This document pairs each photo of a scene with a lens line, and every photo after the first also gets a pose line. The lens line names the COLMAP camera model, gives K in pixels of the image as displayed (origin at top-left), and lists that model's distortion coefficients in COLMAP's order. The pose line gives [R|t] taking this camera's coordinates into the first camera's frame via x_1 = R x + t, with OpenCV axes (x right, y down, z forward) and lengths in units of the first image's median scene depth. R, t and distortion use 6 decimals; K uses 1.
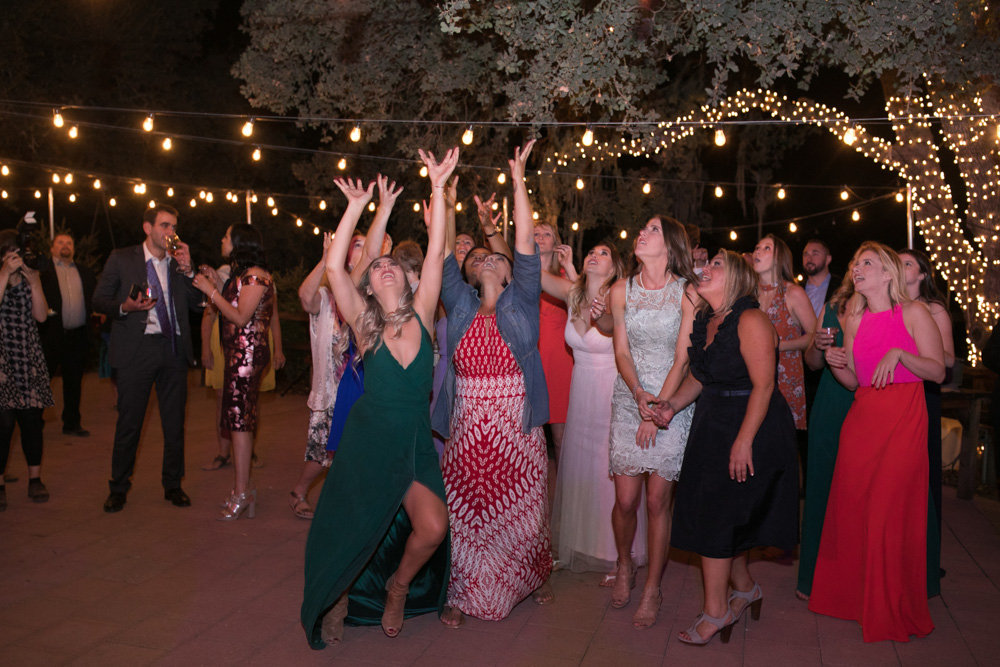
lens RADIAL K [[939.6, 0, 493.7], [0, 939.6, 335.2], [0, 0, 1]] dist [0.017834, 0.000000]
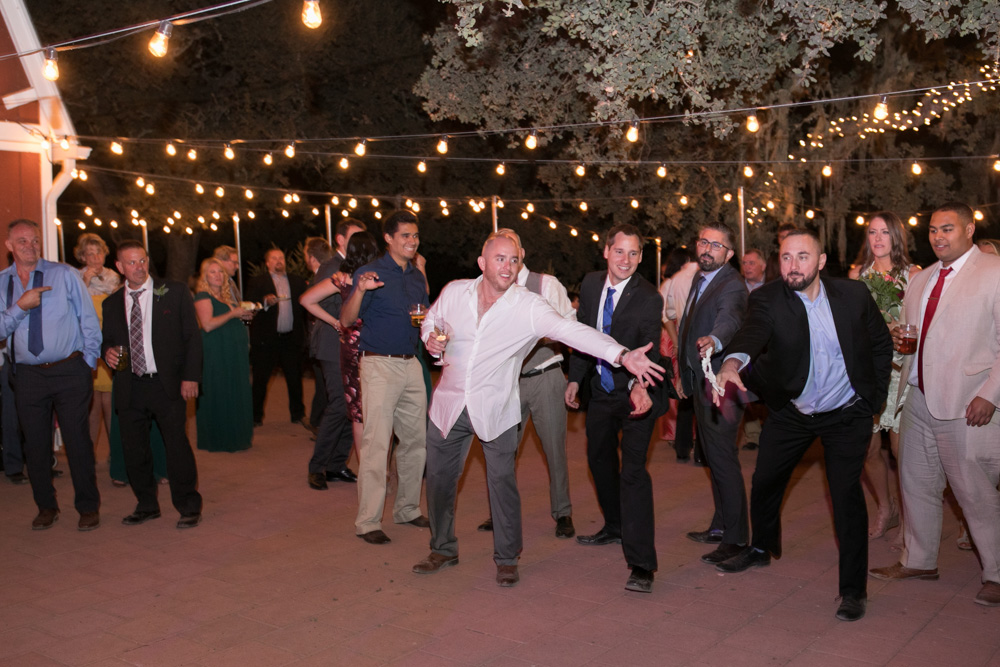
lens RADIAL K [[1037.6, 0, 502.6], [0, 1037.6, 329.7], [0, 0, 1]] dist [-0.003459, 0.000000]
pose [[0.929713, -0.013217, -0.368047, 0.161321], [0.009091, 0.999875, -0.012941, 0.004023], [0.368172, 0.008685, 0.929717, -0.032198]]
